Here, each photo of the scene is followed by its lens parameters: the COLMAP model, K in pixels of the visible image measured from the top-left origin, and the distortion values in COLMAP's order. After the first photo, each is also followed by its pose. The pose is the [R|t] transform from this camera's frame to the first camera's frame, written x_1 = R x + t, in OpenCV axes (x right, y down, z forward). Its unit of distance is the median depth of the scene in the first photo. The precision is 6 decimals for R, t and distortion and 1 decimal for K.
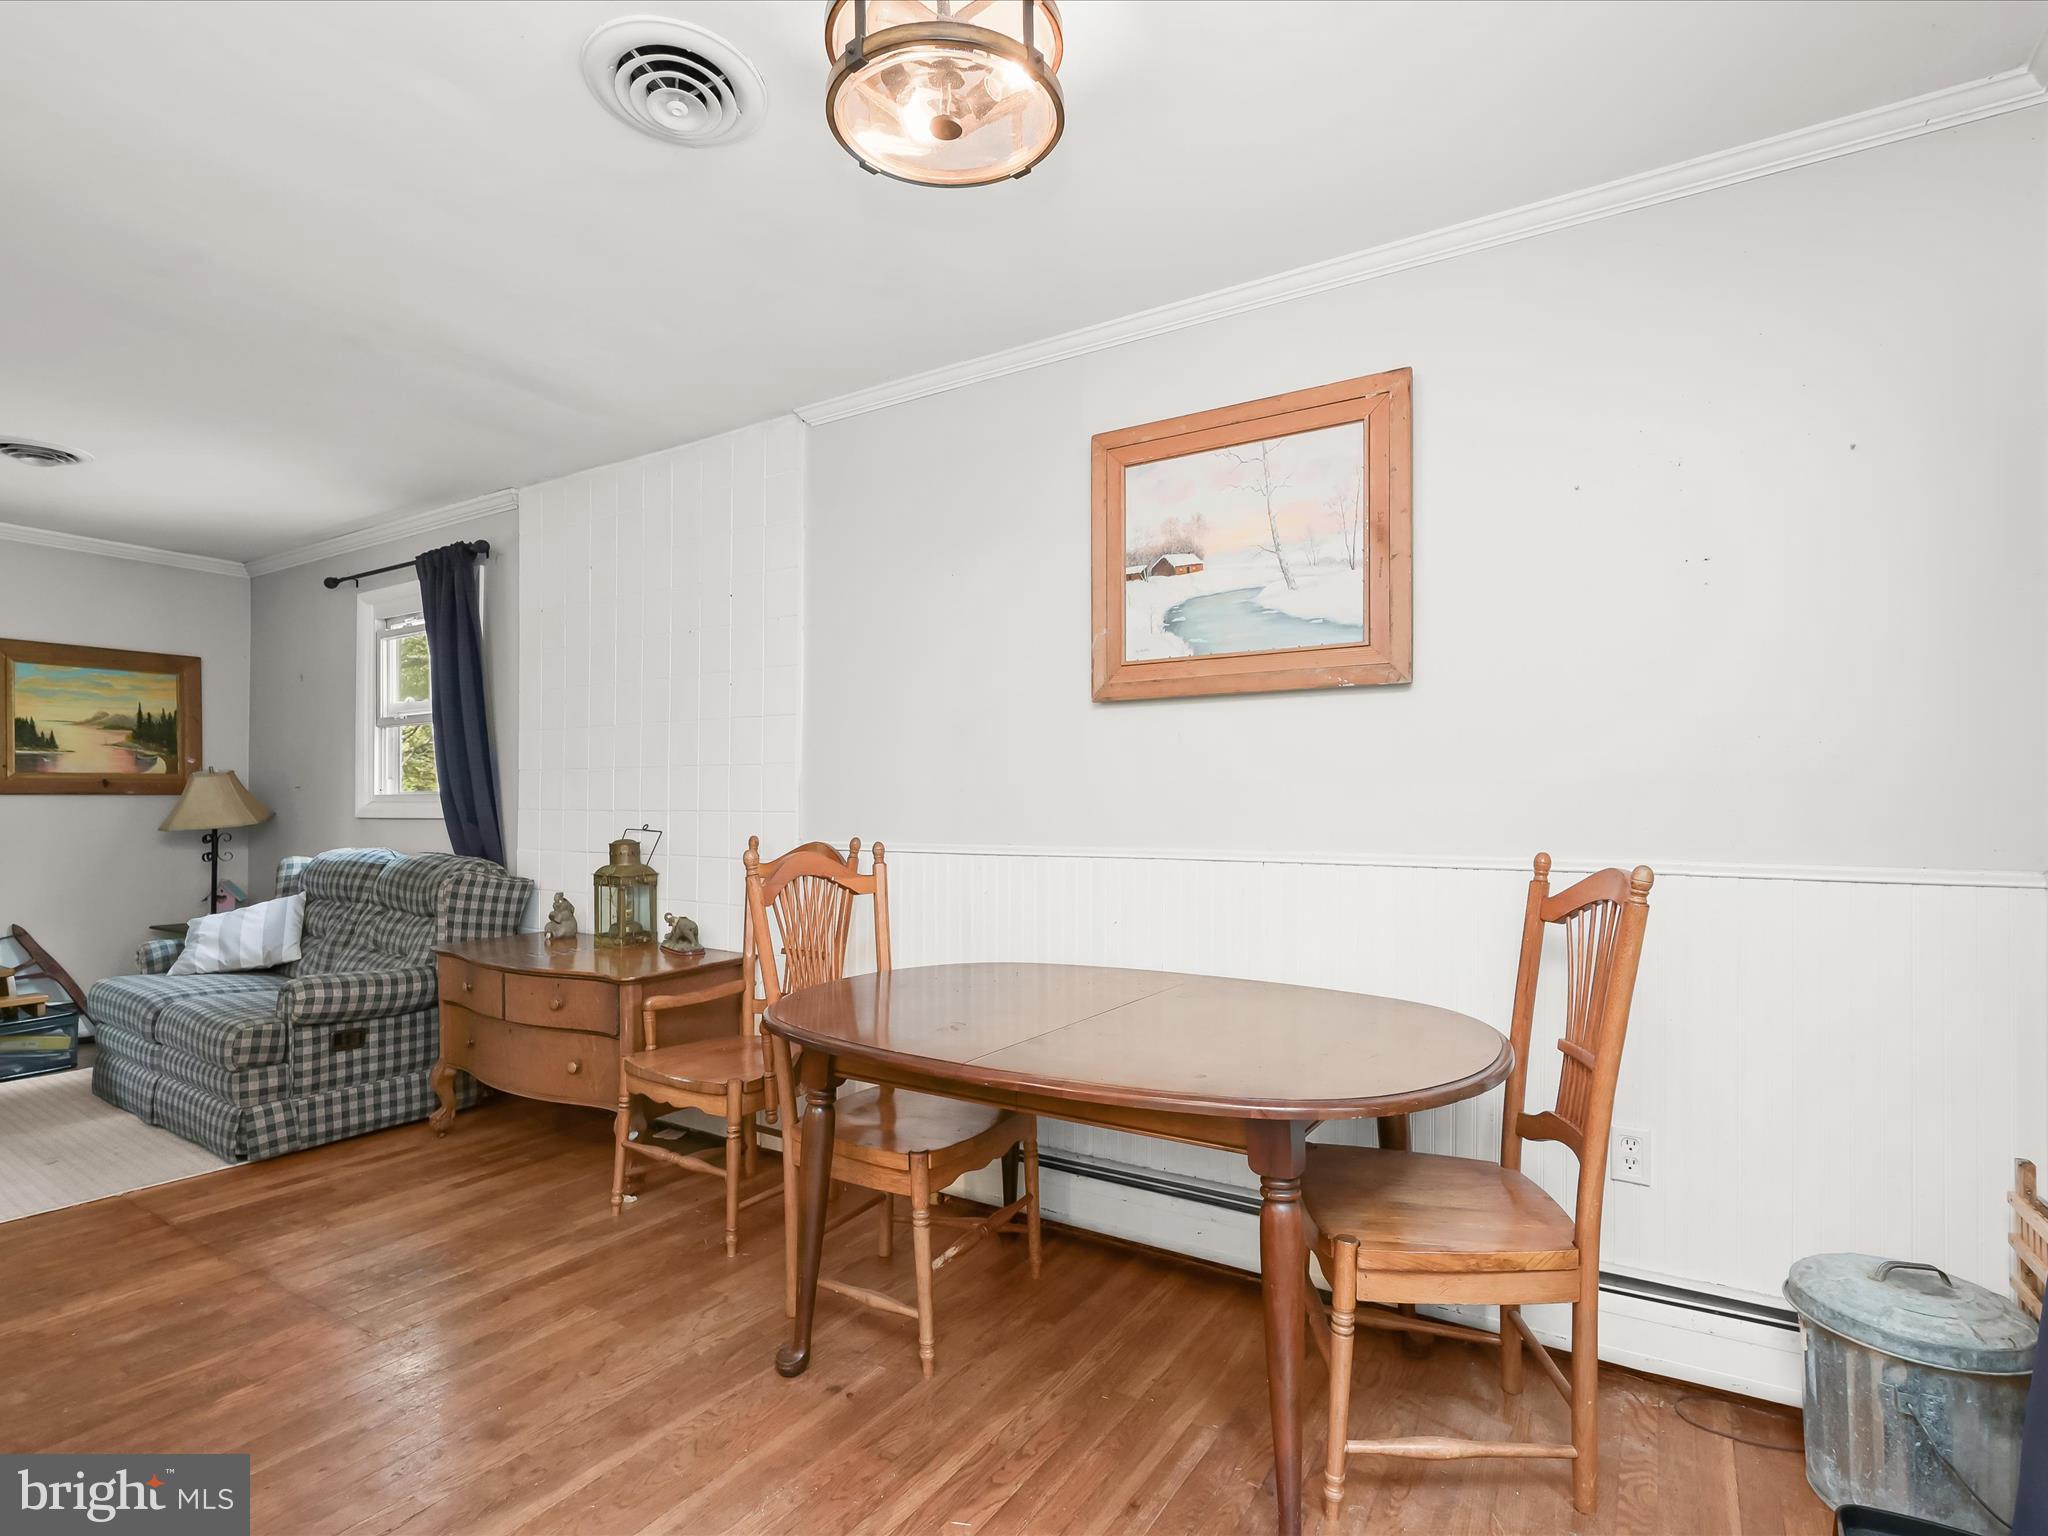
lens RADIAL K [[1013.8, 0, 1031.9], [0, 1013.8, 800.1], [0, 0, 1]] dist [0.002124, -0.001633]
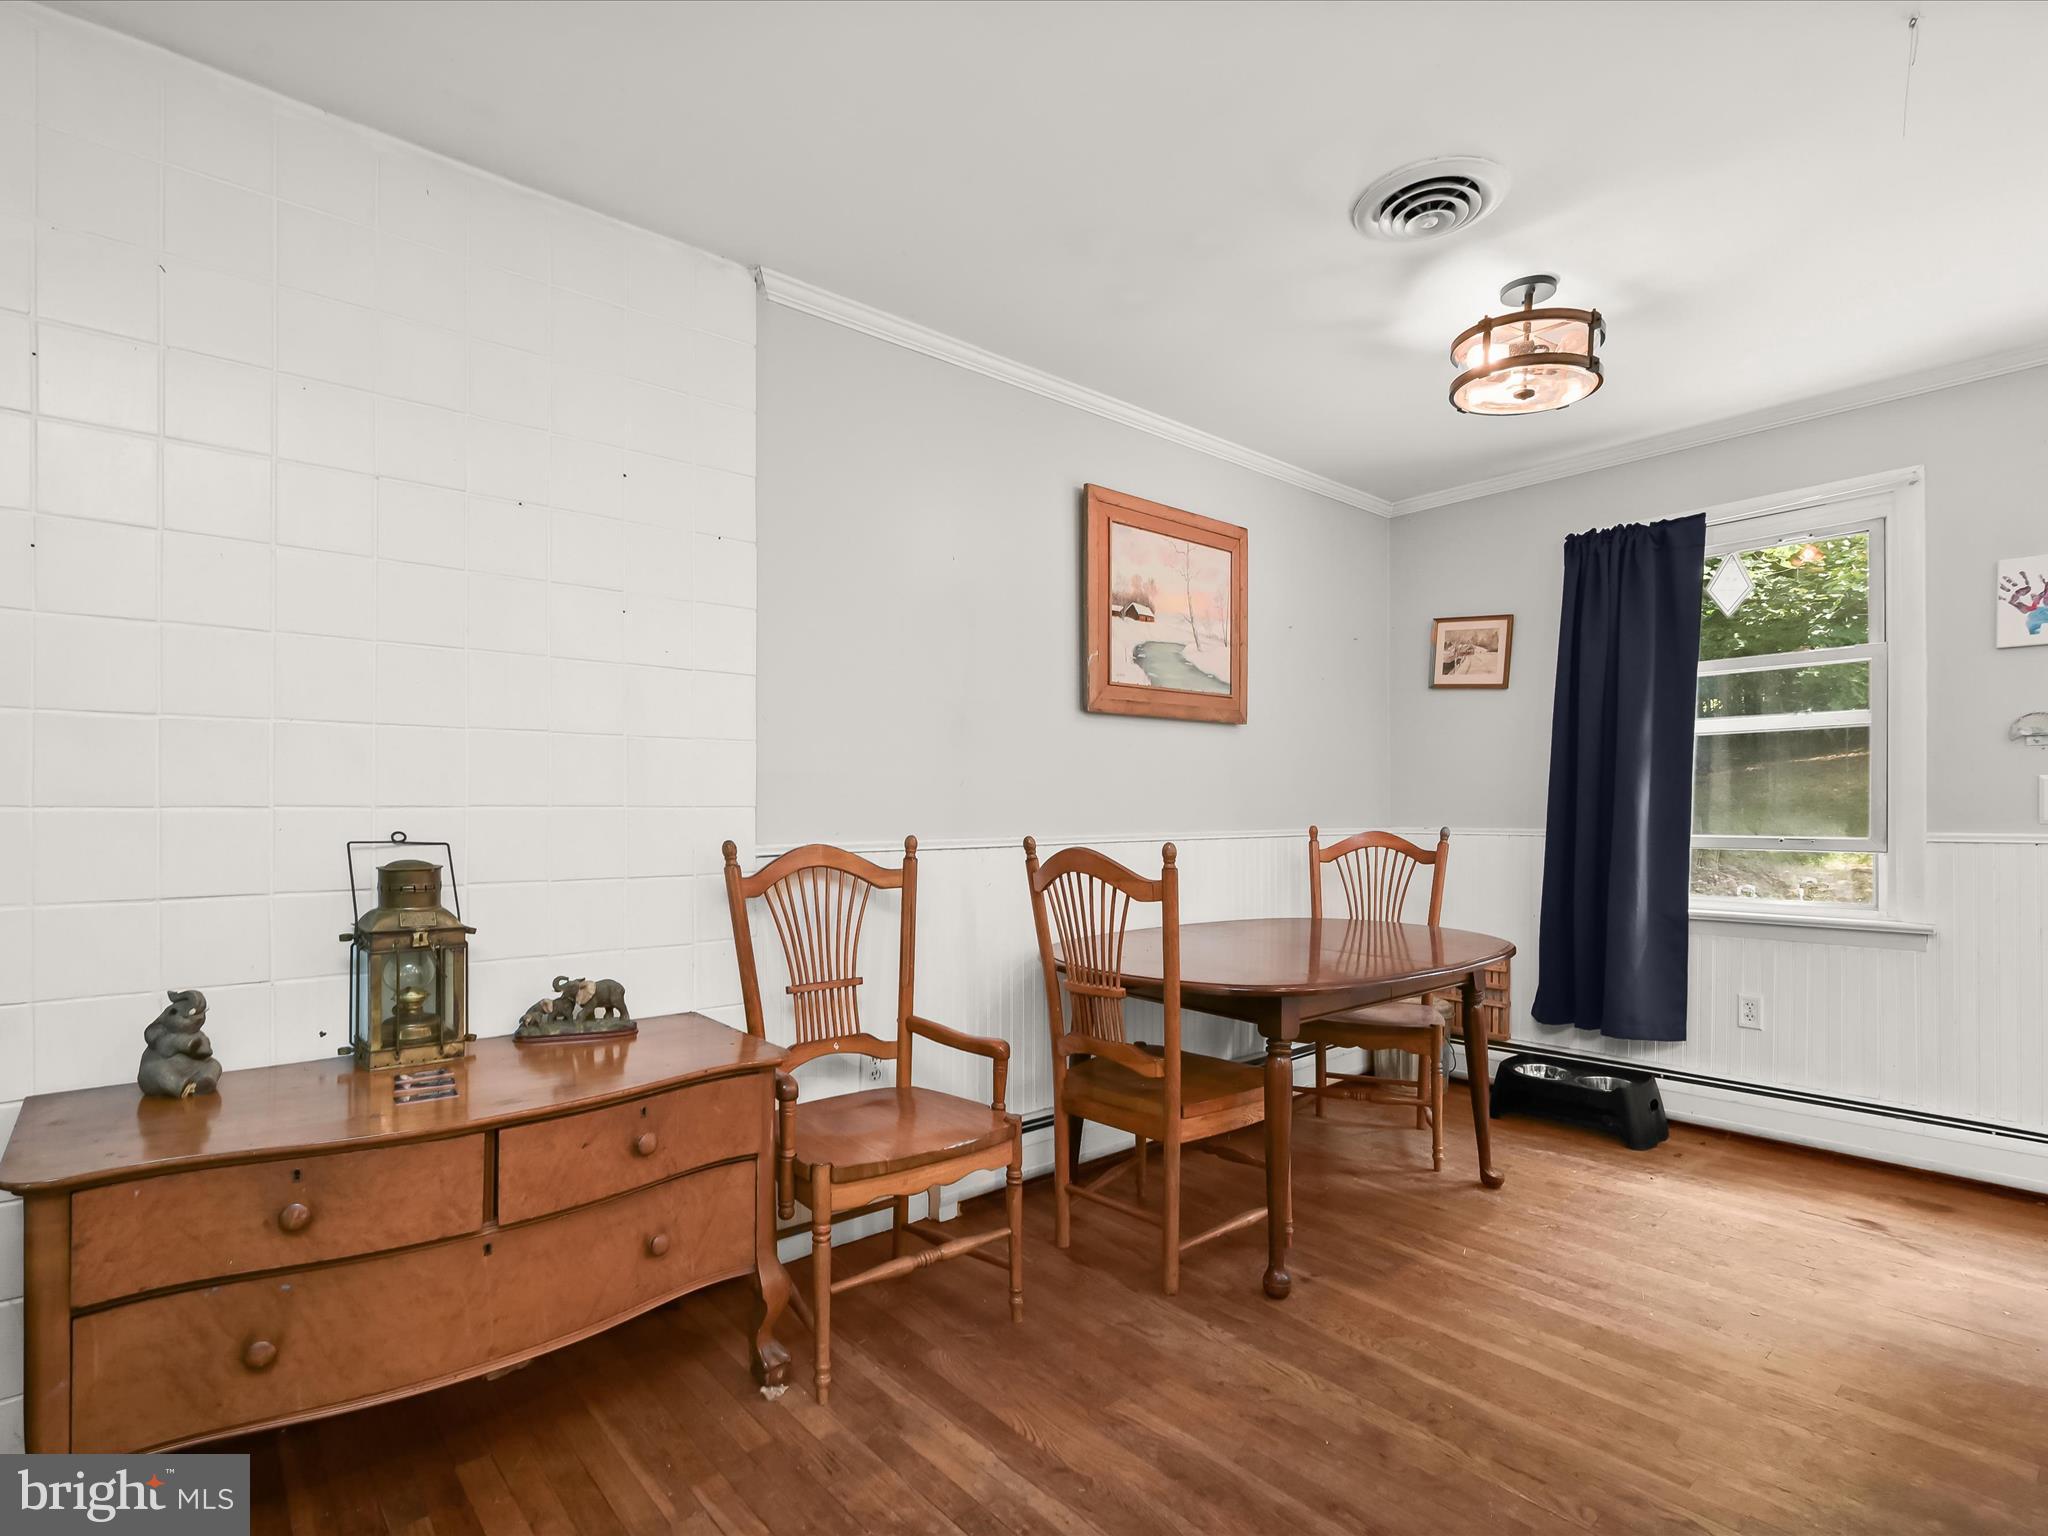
lens RADIAL K [[1013.8, 0, 1021.5], [0, 1013.8, 813.0], [0, 0, 1]] dist [0.002124, -0.001633]
pose [[0.298897, -0.008379, 0.954249, -1.142352], [-0.009107, 0.999891, 0.011632, 0.008708], [-0.954242, -0.012167, 0.298788, 0.762187]]
